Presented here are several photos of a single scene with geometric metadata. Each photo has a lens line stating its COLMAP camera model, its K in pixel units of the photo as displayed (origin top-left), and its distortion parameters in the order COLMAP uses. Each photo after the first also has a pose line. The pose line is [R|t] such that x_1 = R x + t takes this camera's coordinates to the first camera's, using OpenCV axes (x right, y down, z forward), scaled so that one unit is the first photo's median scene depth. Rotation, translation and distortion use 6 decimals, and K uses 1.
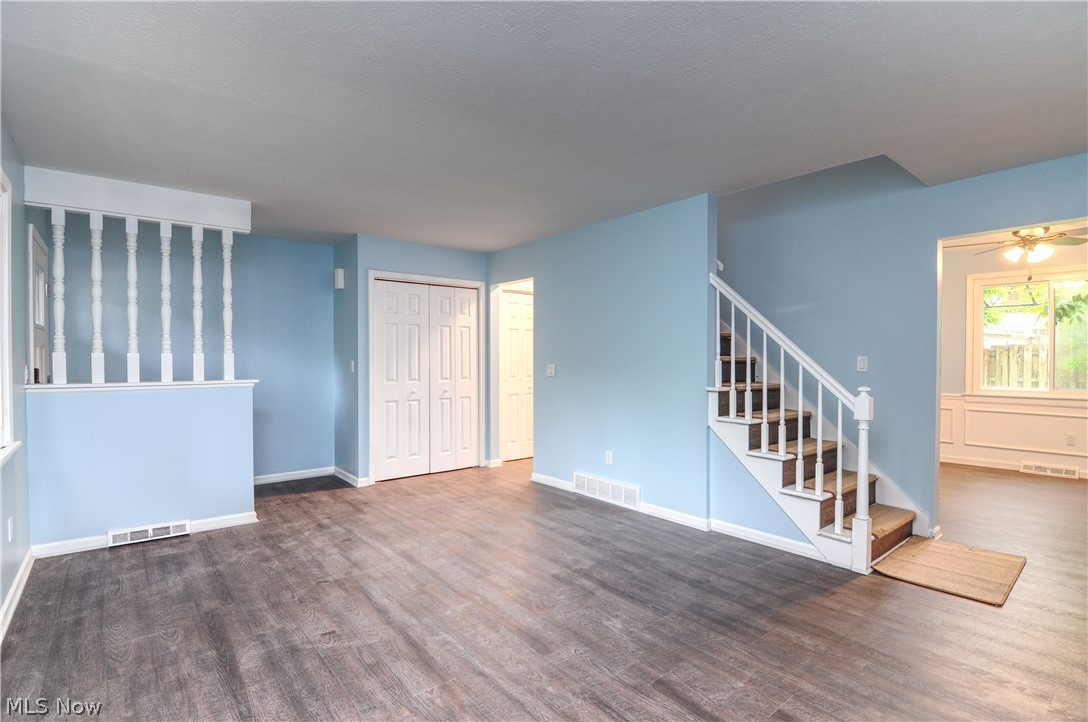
lens RADIAL K [[521.7, 0, 549.2], [0, 521.7, 362.9], [0, 0, 1]] dist [-0.002515, -0.015691]
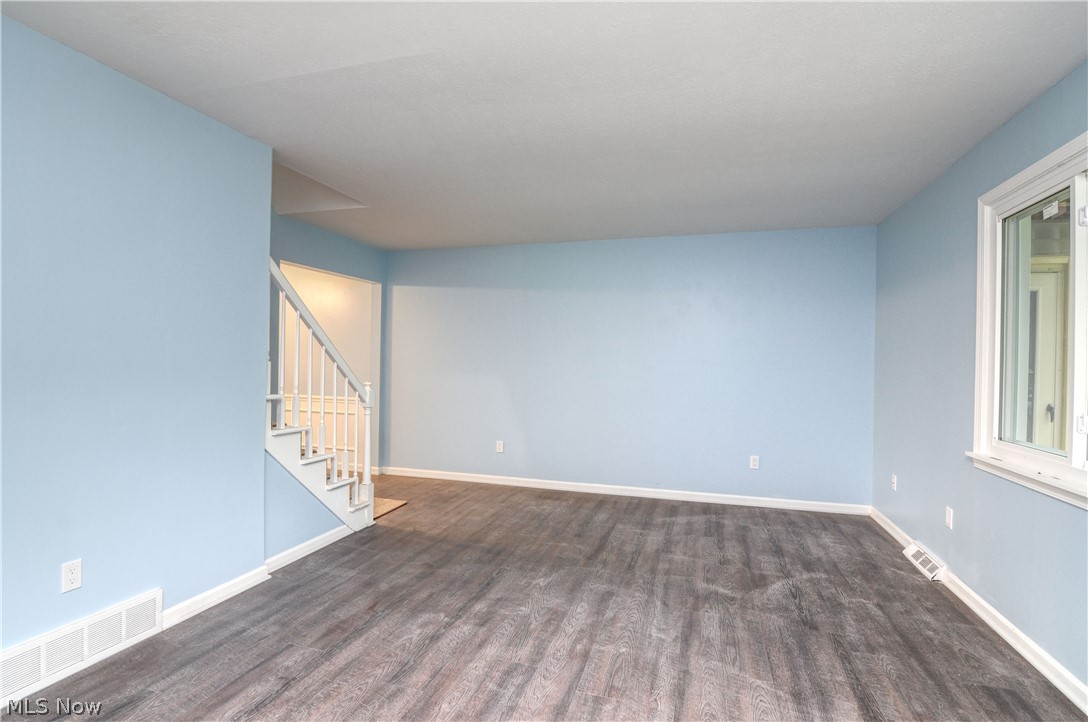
lens RADIAL K [[523.4, 0, 547.0], [0, 523.4, 362.7], [0, 0, 1]] dist [-0.004537, -0.010824]
pose [[-0.555192, -0.010892, 0.831651, -0.664708], [-0.007618, 0.999939, 0.008010, -0.012847], [-0.831687, -0.001889, -0.555241, 1.245974]]
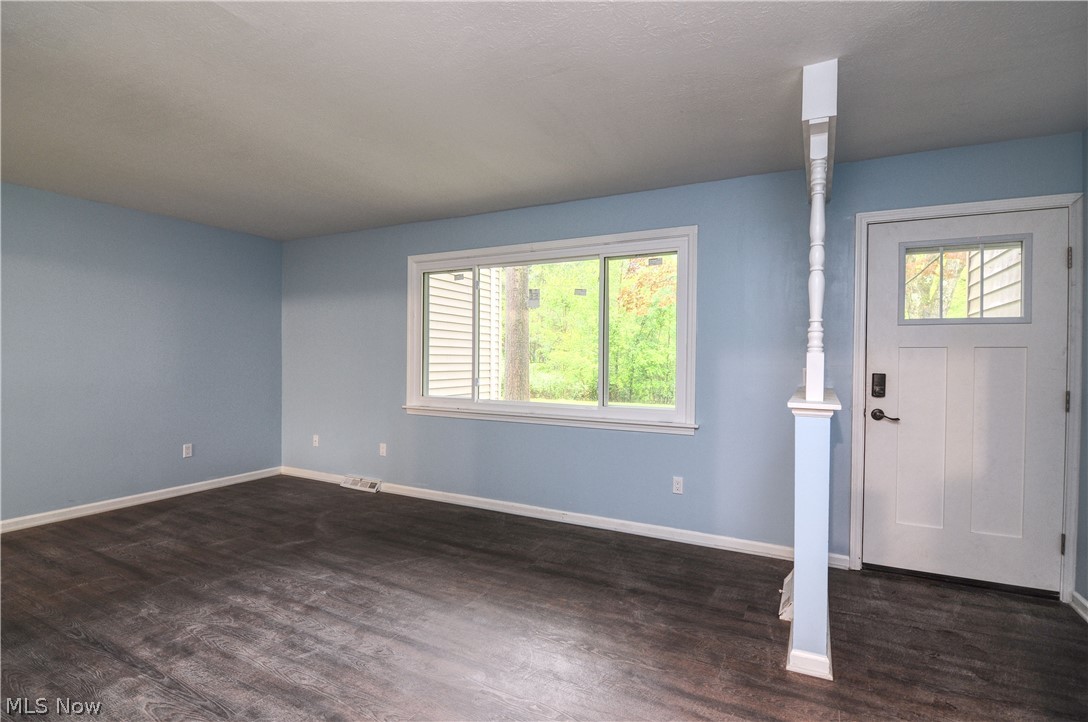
lens RADIAL K [[523.4, 0, 547.0], [0, 523.4, 362.7], [0, 0, 1]] dist [-0.004537, -0.010824]
pose [[-0.921677, -0.006493, -0.387903, -0.152511], [-0.014737, 0.999724, 0.018281, -0.016475], [0.387677, 0.022566, -0.921519, 1.678421]]
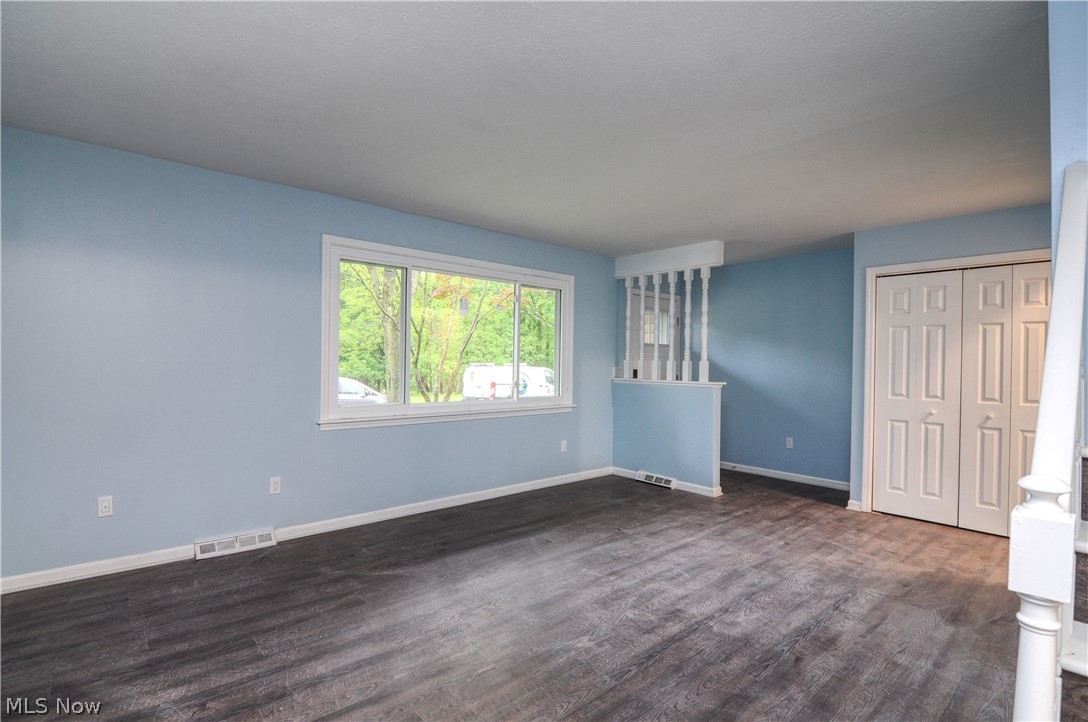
lens RADIAL K [[523.4, 0, 547.0], [0, 523.4, 362.7], [0, 0, 1]] dist [-0.004537, -0.010824]
pose [[0.038781, 0.003014, -0.999243, 0.806854], [-0.025672, 0.999668, 0.002018, -0.009009], [0.998918, 0.025575, 0.038846, 0.661568]]
